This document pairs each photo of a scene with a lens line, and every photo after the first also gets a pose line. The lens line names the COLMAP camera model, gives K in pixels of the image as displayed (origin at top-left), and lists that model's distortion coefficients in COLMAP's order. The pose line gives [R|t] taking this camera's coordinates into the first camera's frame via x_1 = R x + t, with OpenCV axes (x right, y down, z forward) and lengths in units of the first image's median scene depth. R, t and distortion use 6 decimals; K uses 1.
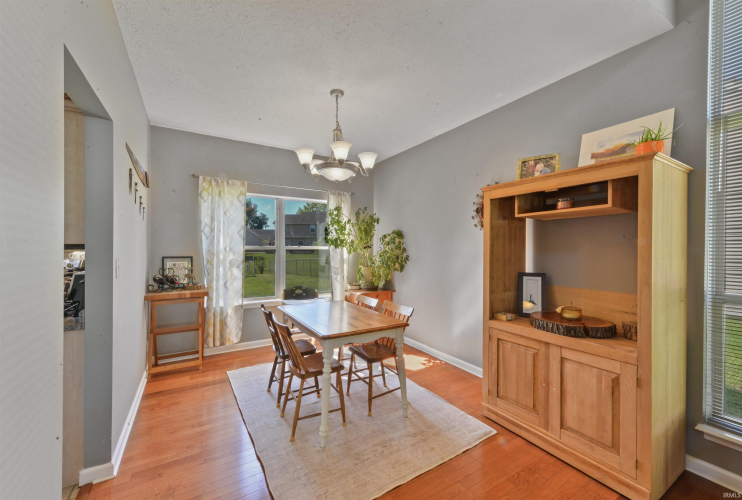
lens RADIAL K [[292.0, 0, 365.9], [0, 292.0, 251.7], [0, 0, 1]] dist [0.003301, -0.000633]
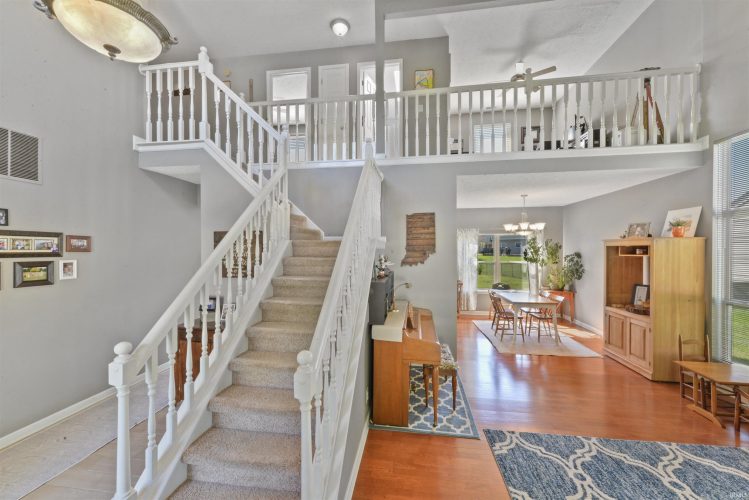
lens RADIAL K [[294.8, 0, 370.4], [0, 294.8, 250.9], [0, 0, 1]] dist [0.003301, -0.000633]
pose [[0.771373, -0.002837, -0.636377, 0.302187], [0.001158, 0.999995, -0.003054, -0.092447], [0.636383, 0.001618, 0.771372, -1.034070]]
